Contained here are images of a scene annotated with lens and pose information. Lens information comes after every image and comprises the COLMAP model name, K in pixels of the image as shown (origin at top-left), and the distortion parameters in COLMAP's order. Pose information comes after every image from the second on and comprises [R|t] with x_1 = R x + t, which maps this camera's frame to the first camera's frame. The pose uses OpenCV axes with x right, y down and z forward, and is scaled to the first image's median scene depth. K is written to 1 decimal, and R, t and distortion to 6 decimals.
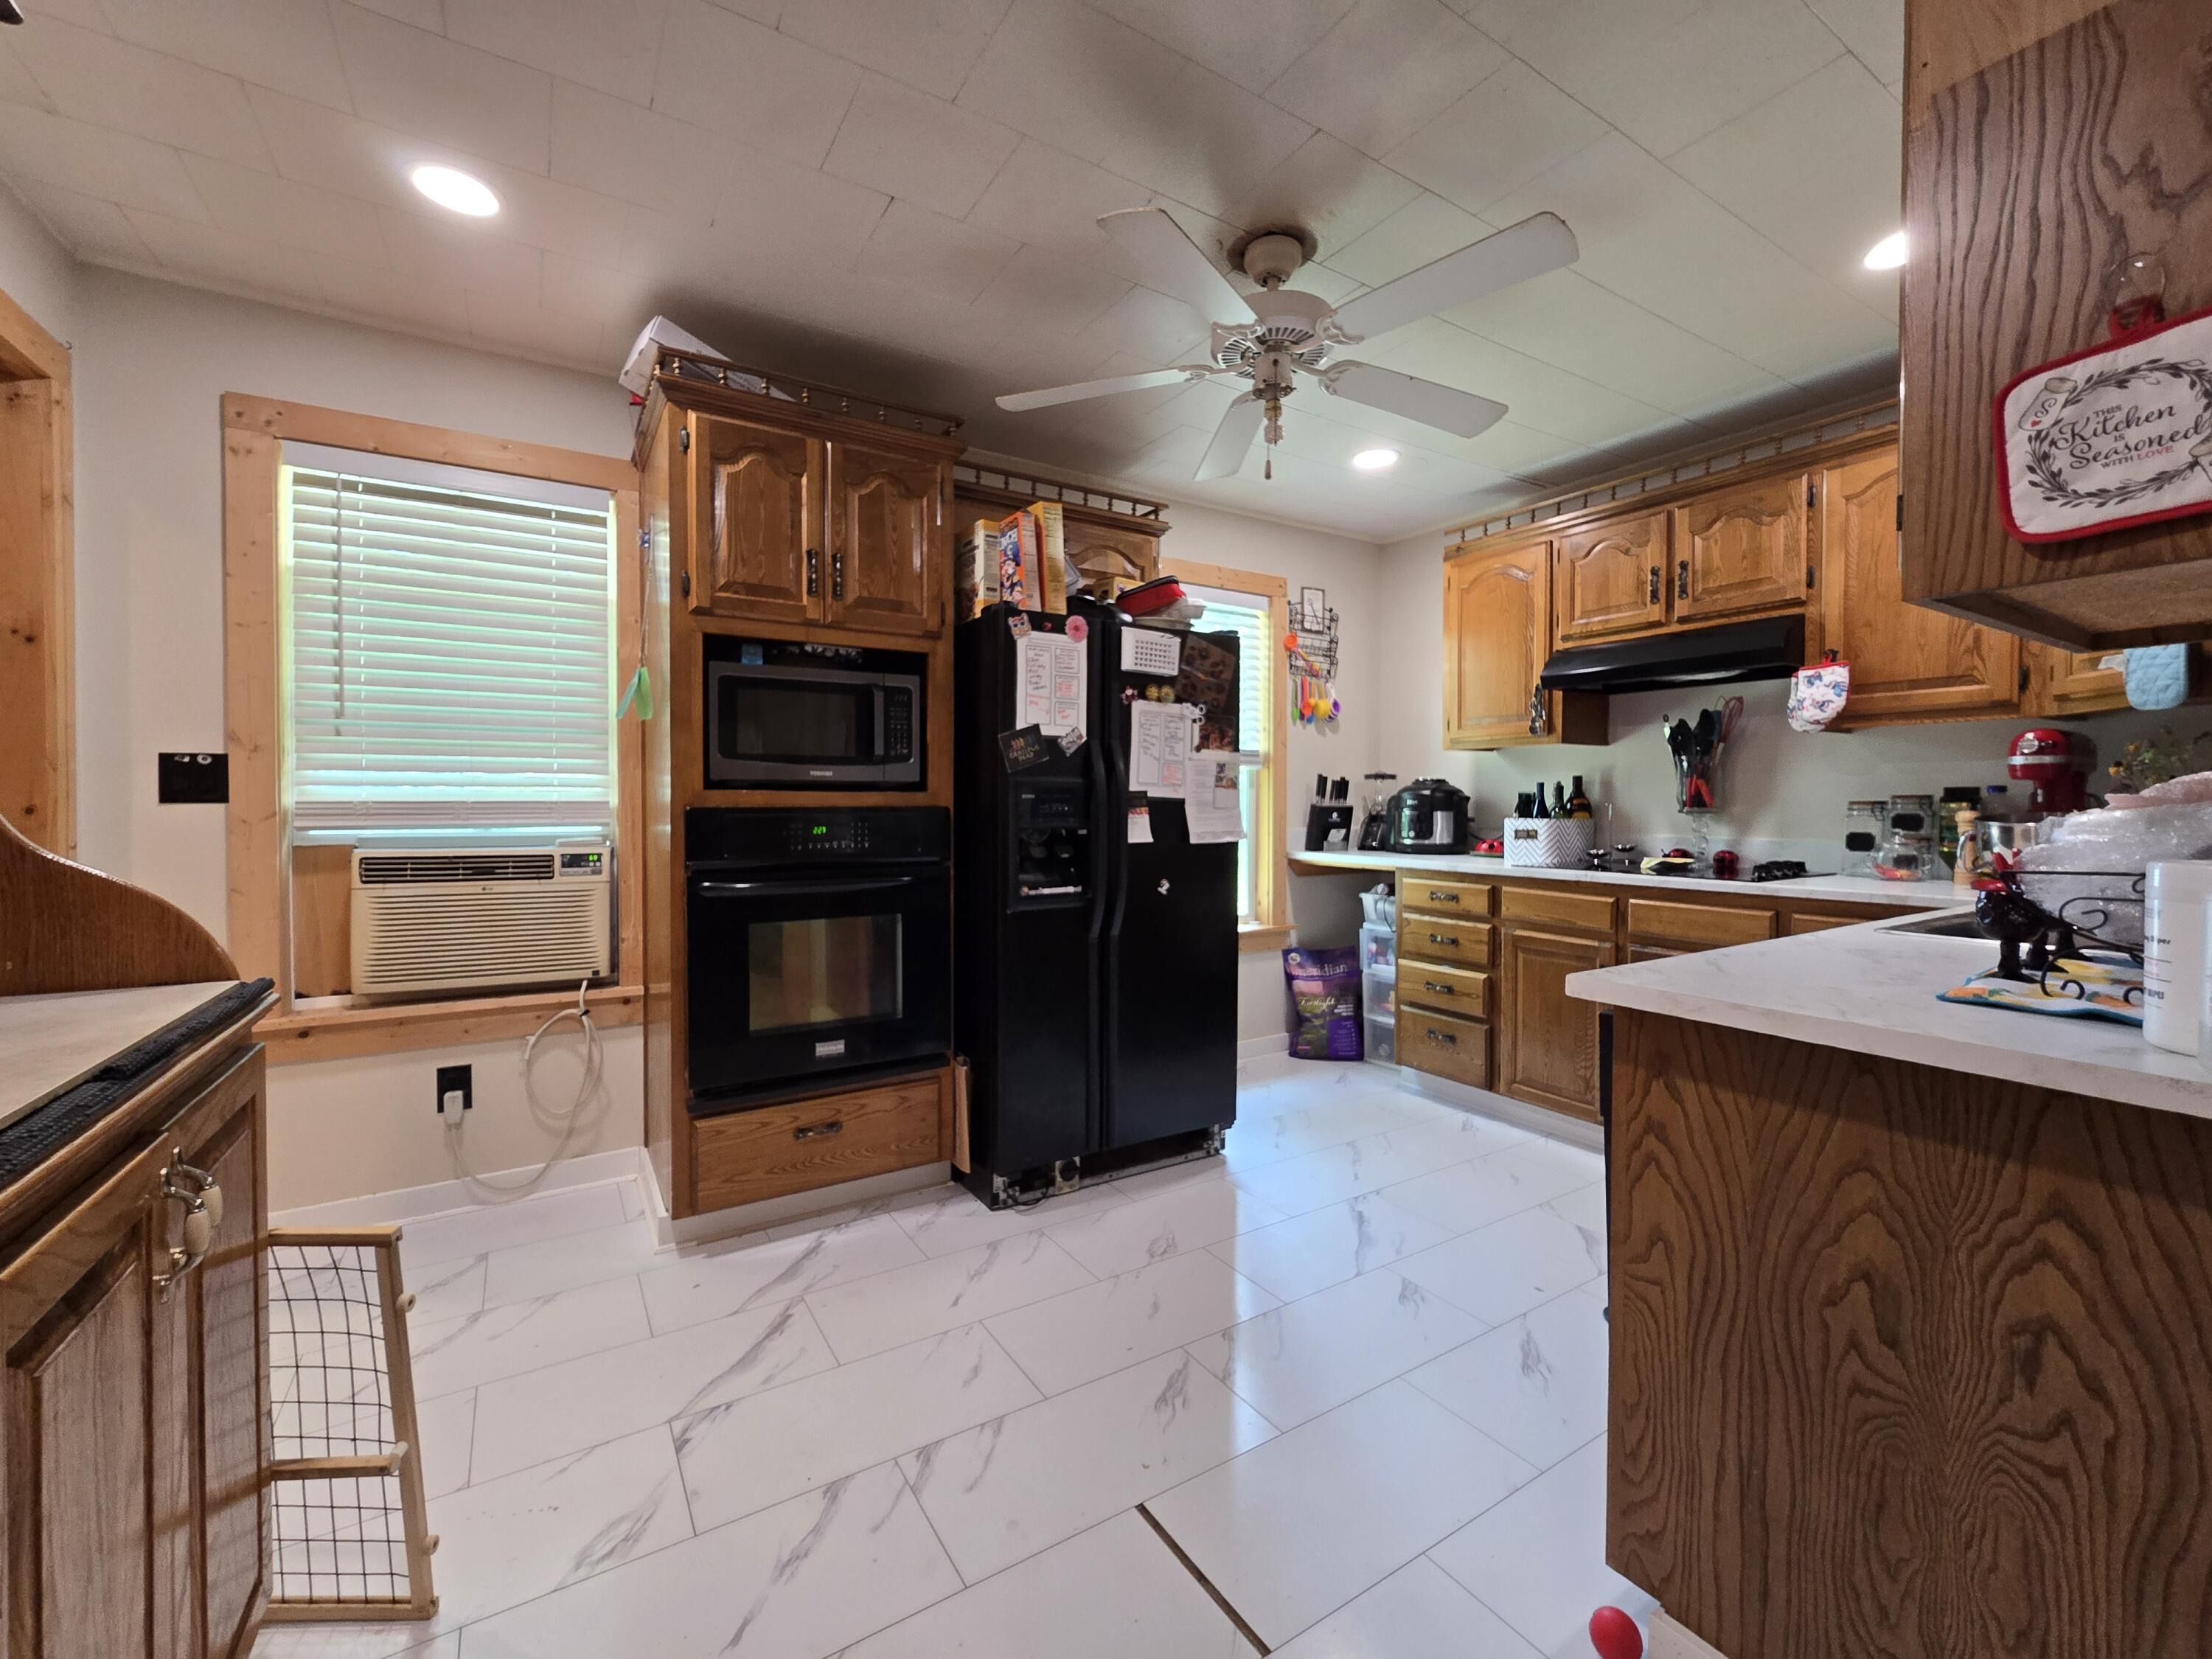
lens RADIAL K [[907.7, 0, 1104.8], [0, 907.7, 823.6], [0, 0, 1]] dist [-0.001881, 0.000001]
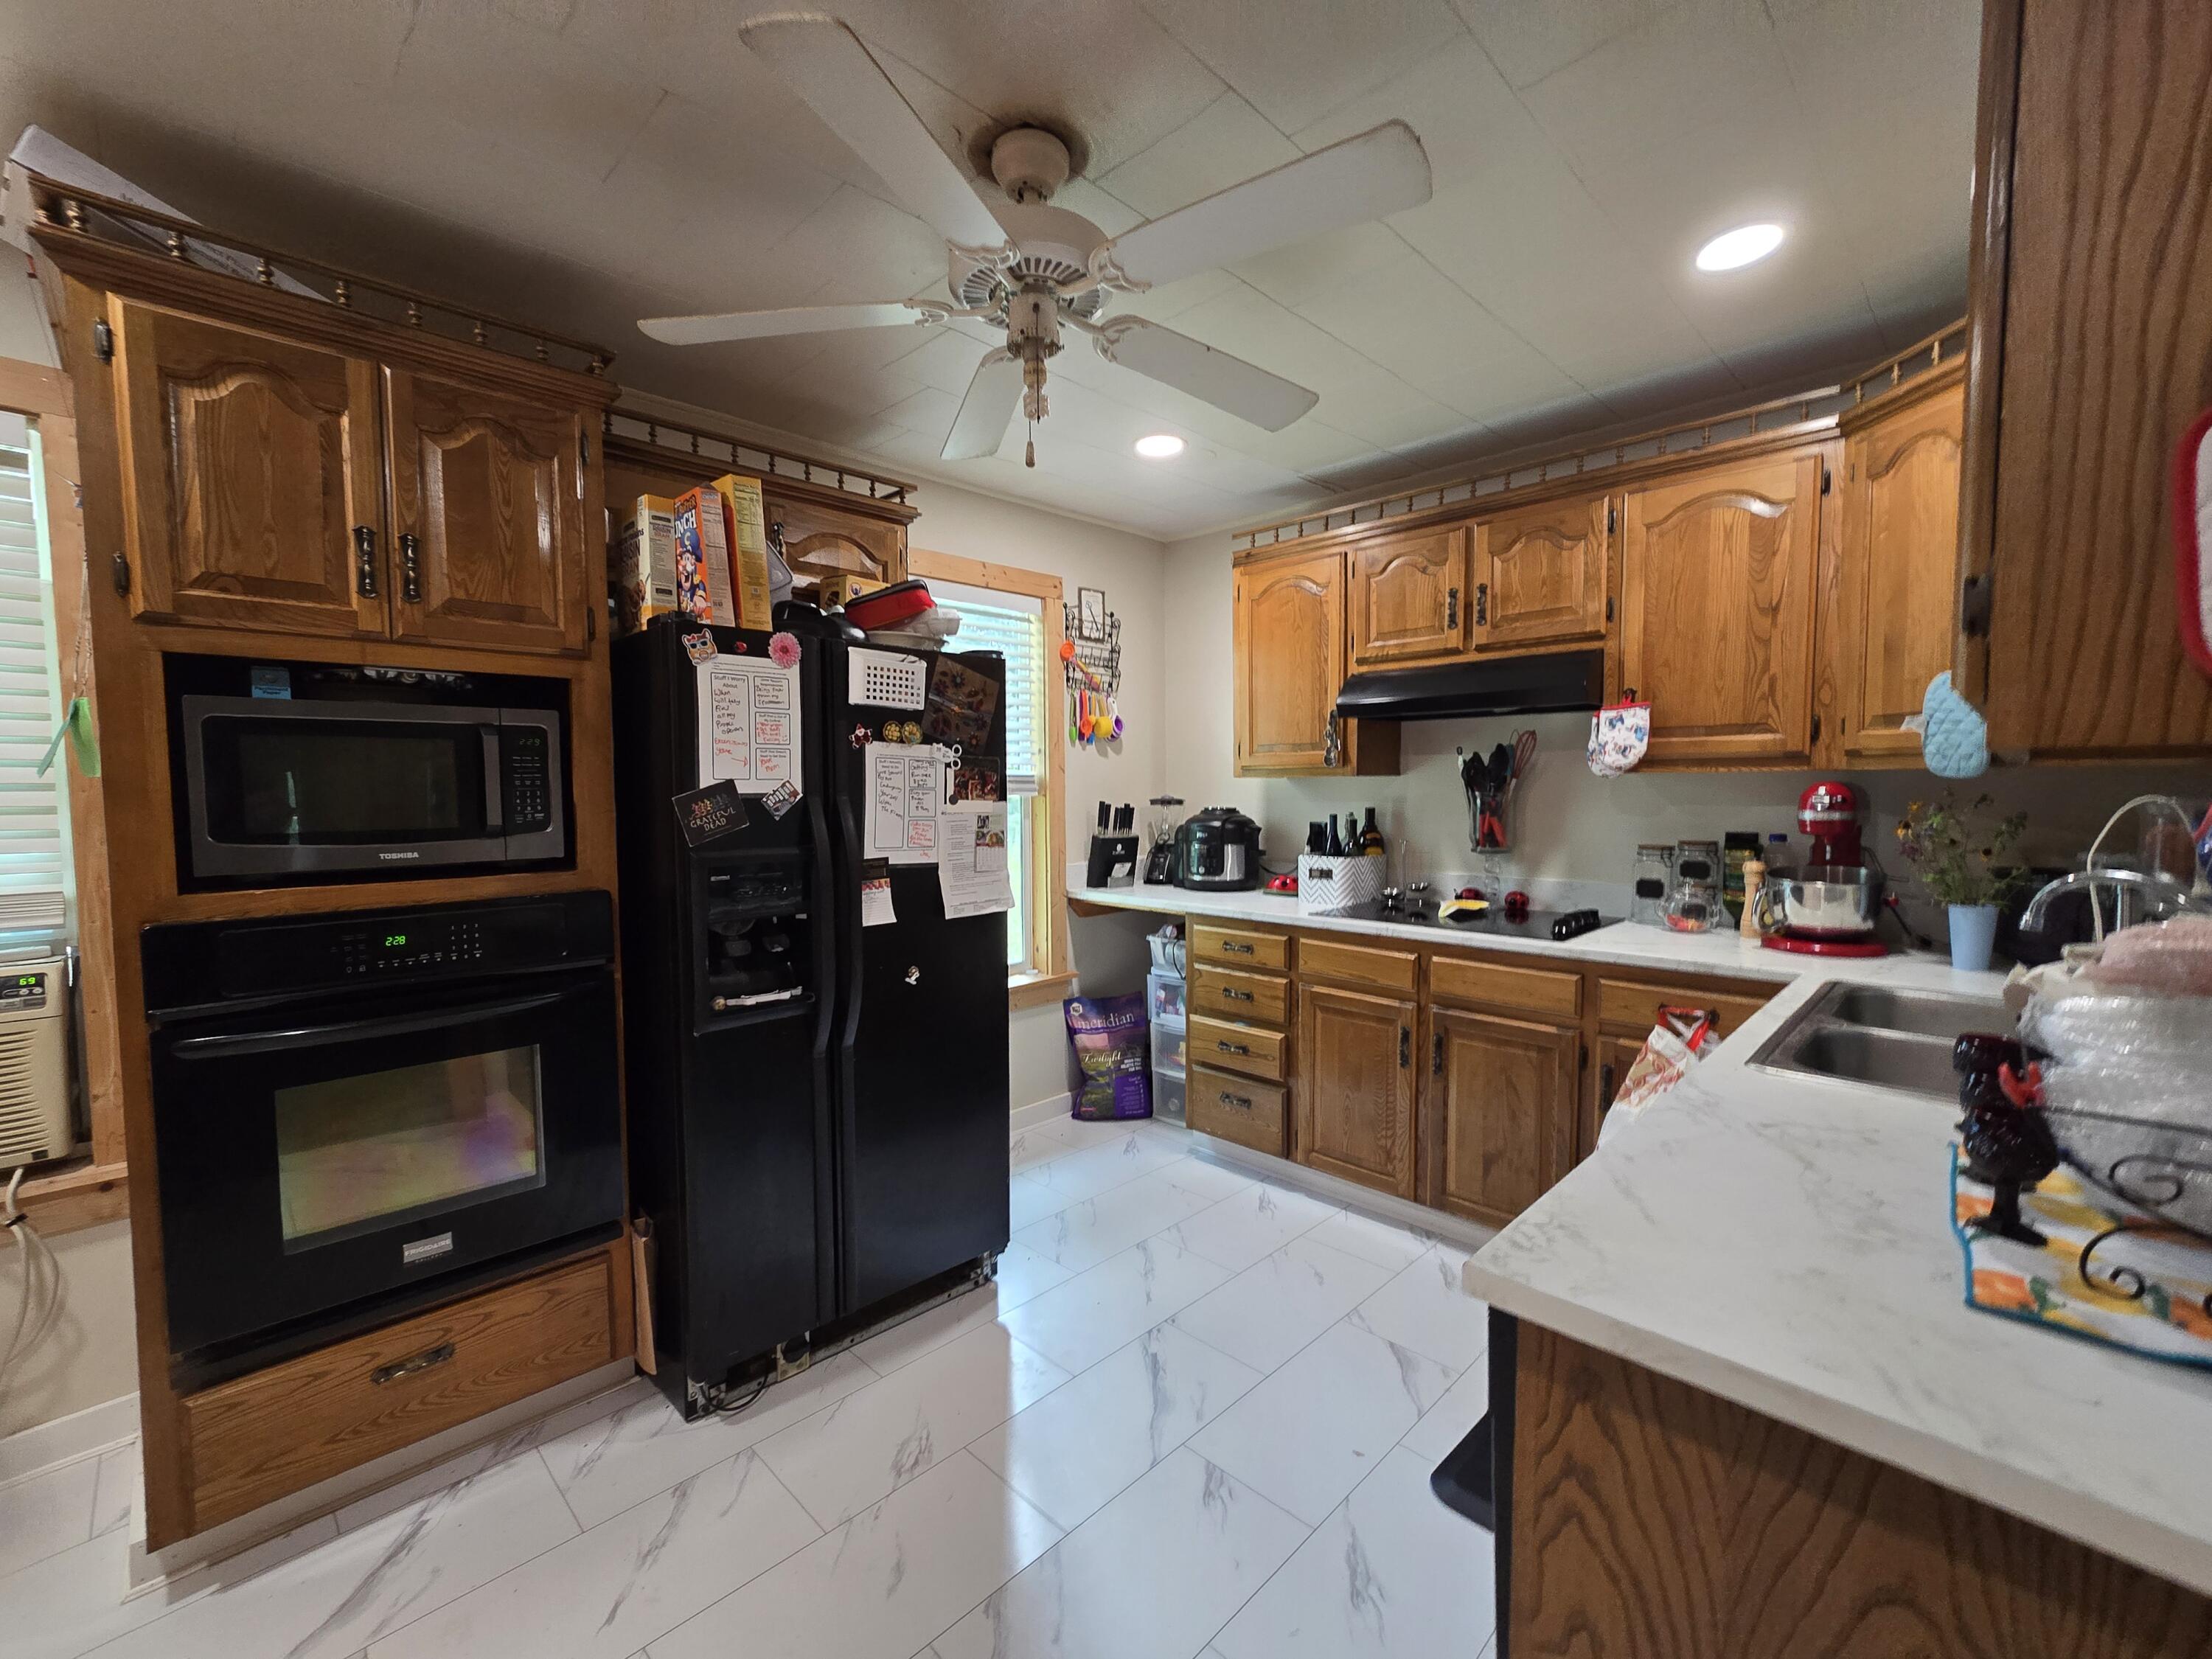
lens RADIAL K [[907.7, 0, 1088.5], [0, 907.7, 834.8], [0, 0, 1]] dist [-0.001881, 0.000001]
pose [[0.976503, -0.020078, 0.214566, 0.049695], [0.012441, 0.999242, 0.036882, -0.084997], [-0.215144, -0.033346, 0.976013, 0.203451]]
